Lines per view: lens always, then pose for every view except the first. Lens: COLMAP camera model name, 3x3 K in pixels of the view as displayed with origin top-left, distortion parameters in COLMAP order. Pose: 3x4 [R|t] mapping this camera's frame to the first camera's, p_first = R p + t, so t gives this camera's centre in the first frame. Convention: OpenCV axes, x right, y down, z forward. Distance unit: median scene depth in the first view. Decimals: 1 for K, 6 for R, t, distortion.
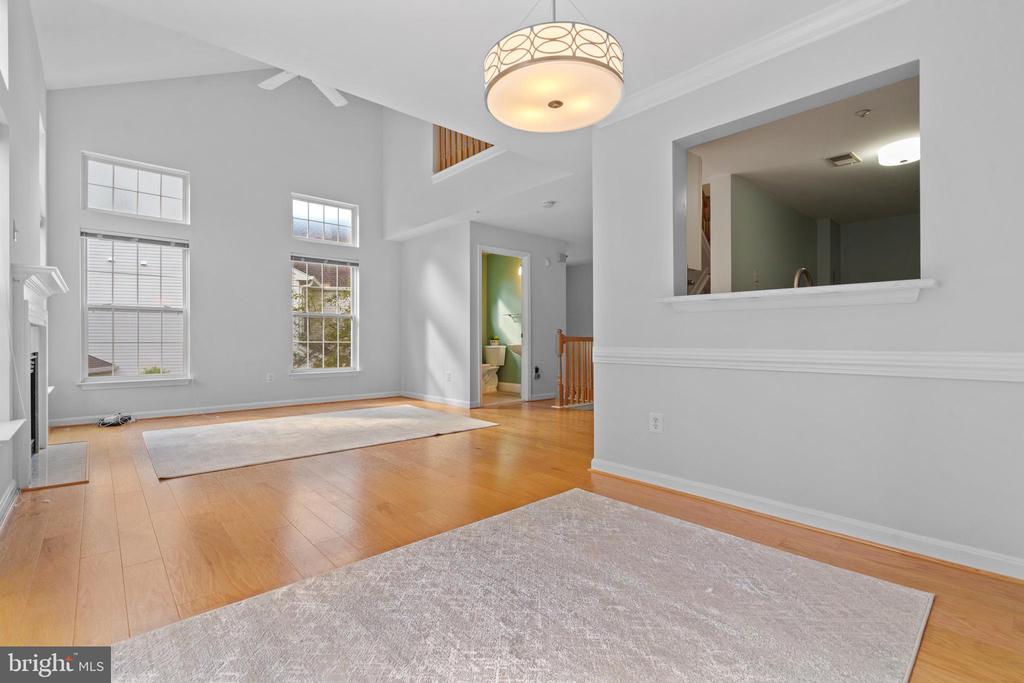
lens RADIAL K [[470.2, 0, 531.0], [0, 470.2, 335.5], [0, 0, 1]] dist [0.003729, 0.001678]
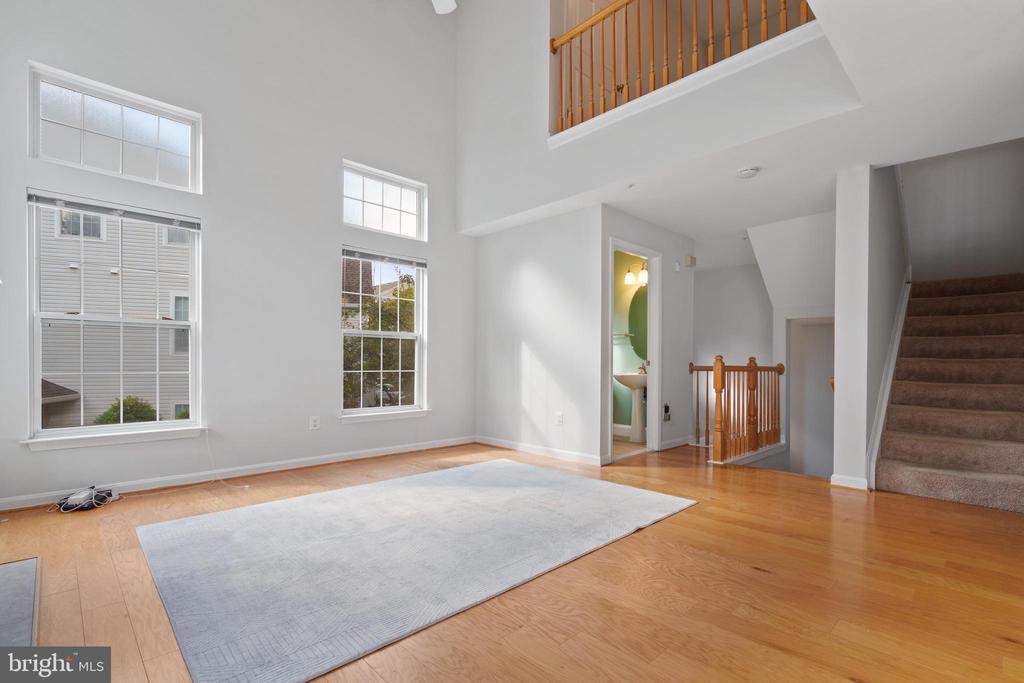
lens RADIAL K [[470.2, 0, 529.3], [0, 470.2, 359.9], [0, 0, 1]] dist [0.003729, 0.001678]
pose [[0.998986, 0.004873, 0.044762, -0.255185], [-0.005065, 0.999979, 0.004159, -0.007661], [-0.044741, -0.004381, 0.998989, 0.275626]]
